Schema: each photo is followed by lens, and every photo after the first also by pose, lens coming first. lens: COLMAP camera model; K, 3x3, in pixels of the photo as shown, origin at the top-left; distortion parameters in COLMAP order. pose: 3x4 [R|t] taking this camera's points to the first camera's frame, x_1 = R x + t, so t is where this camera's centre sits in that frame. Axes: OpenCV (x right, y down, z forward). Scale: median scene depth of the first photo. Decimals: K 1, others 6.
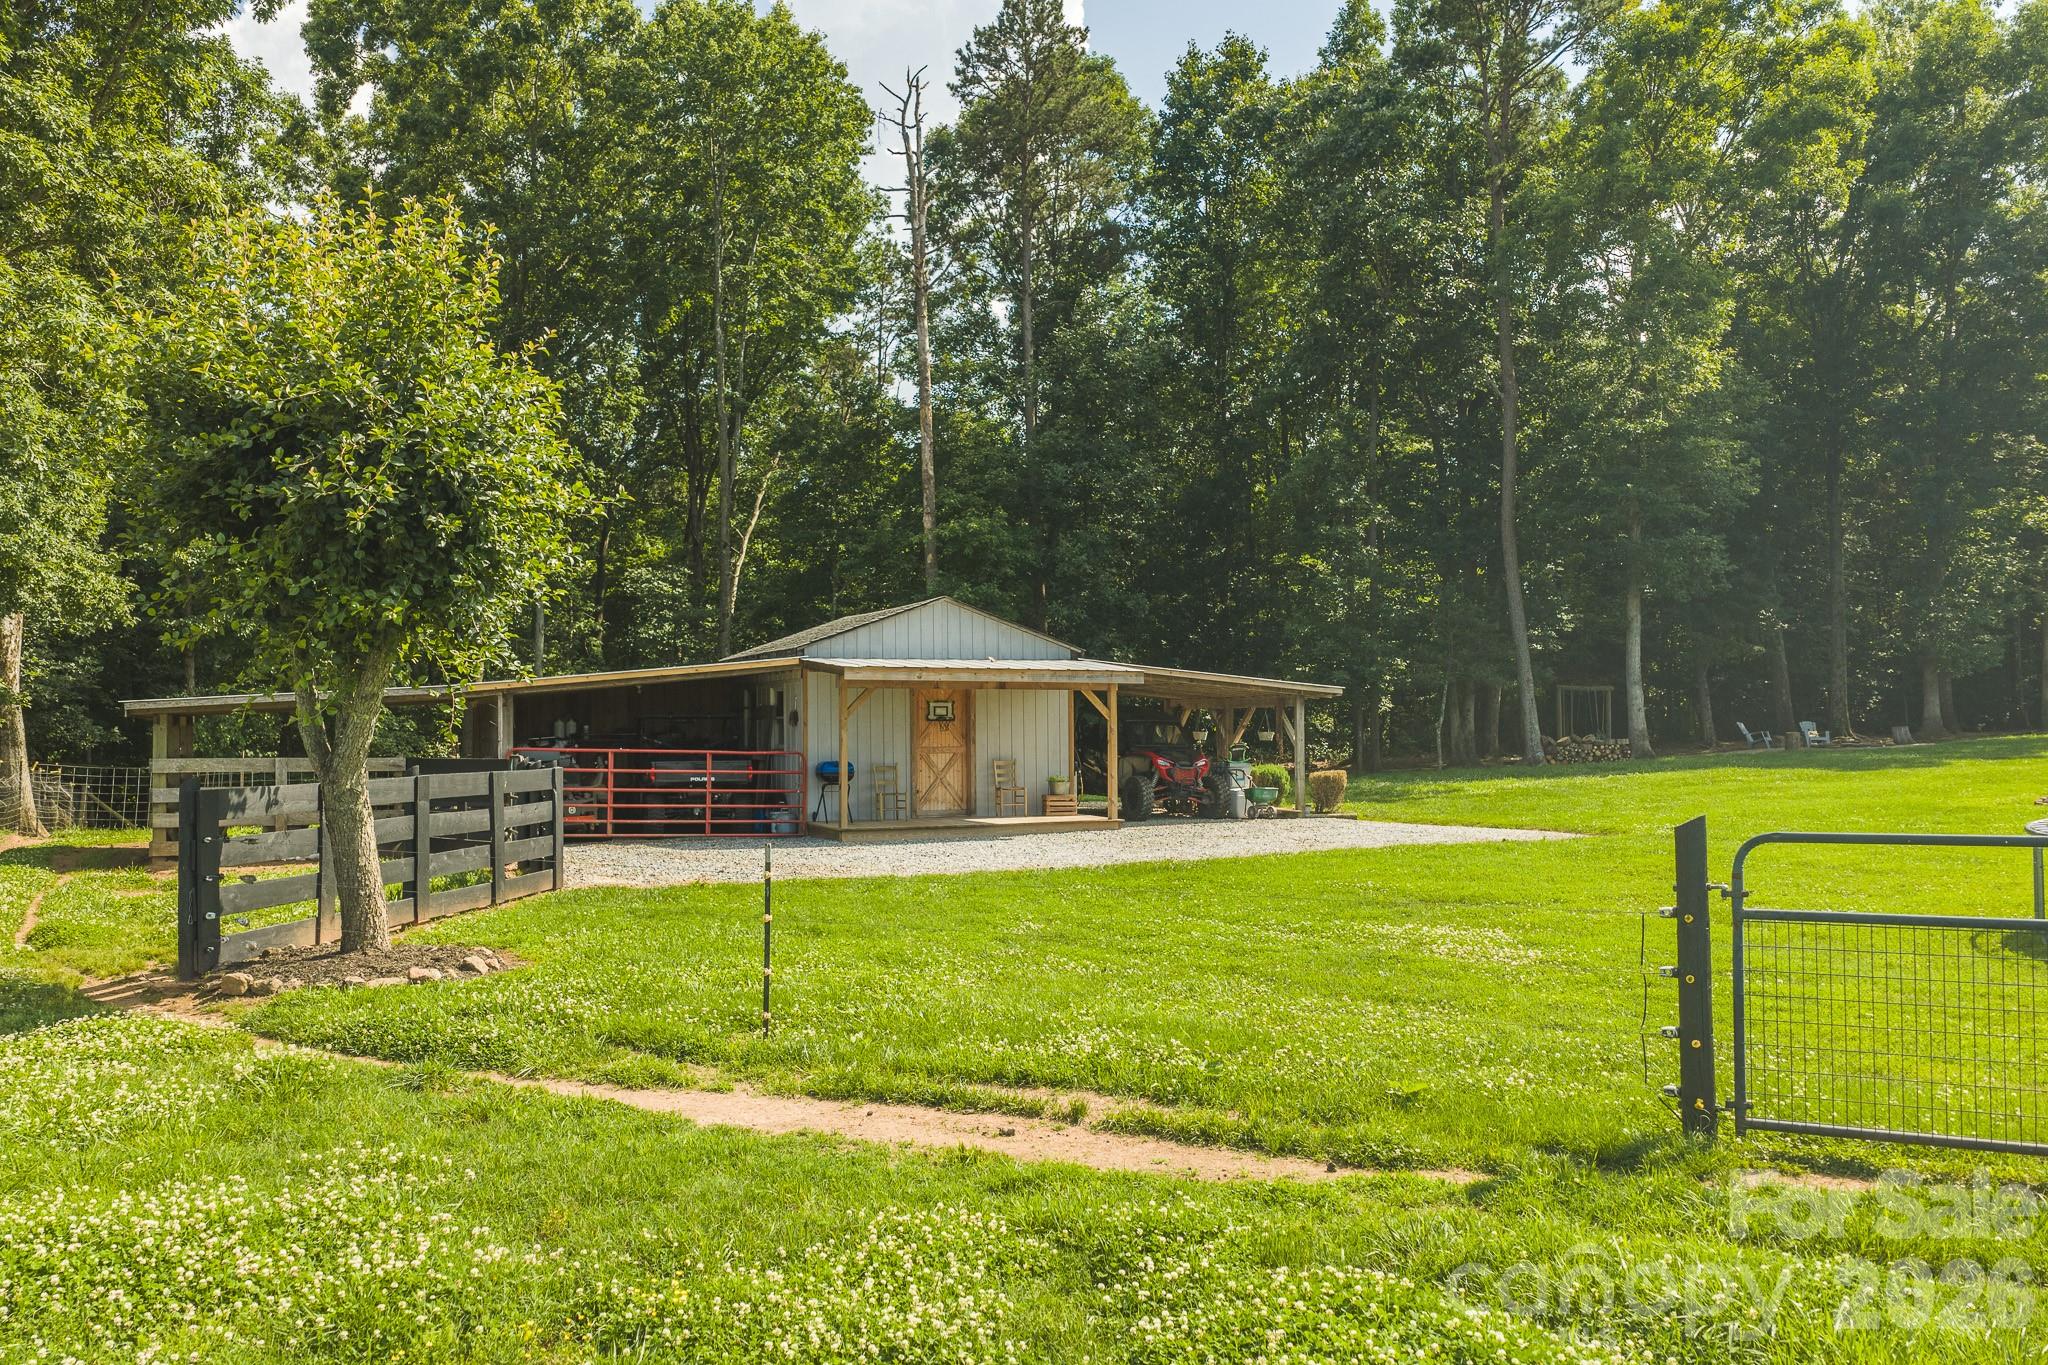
lens RADIAL K [[1655.7, 0, 1019.8], [0, 1655.7, 730.8], [0, 0, 1]] dist [-0.003797, 0.000368]
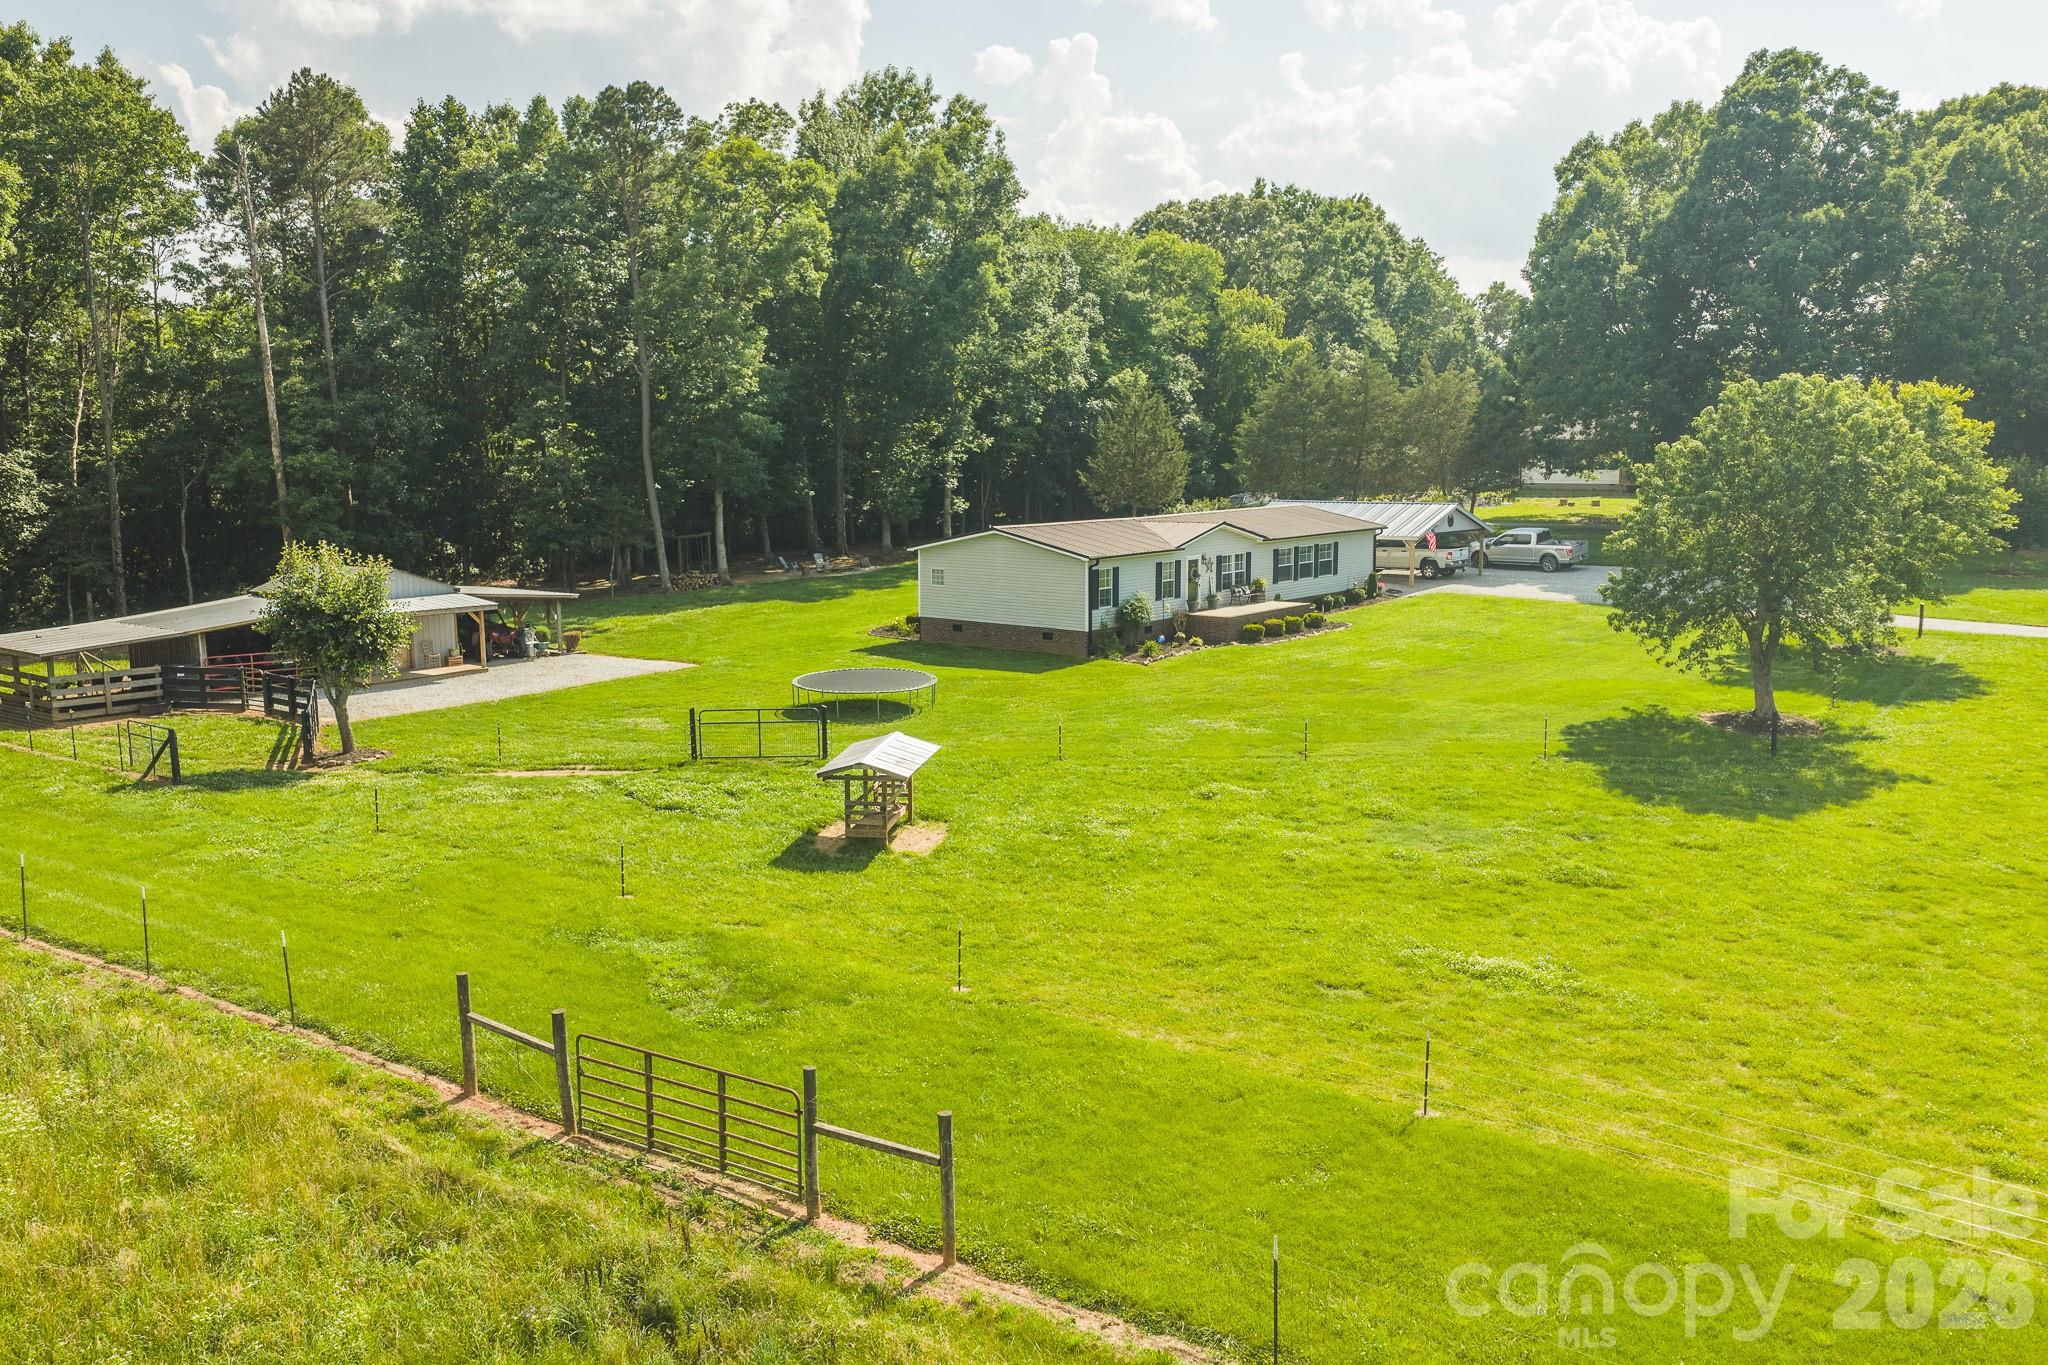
lens RADIAL K [[1750.1, 0, 1033.6], [0, 1750.1, 679.2], [0, 0, 1]] dist [-0.002187, 0.003215]
pose [[0.874411, -0.073627, 0.479566, -0.379392], [0.005503, 0.989860, 0.141938, -0.232569], [-0.485154, -0.121473, 0.865950, -1.248980]]
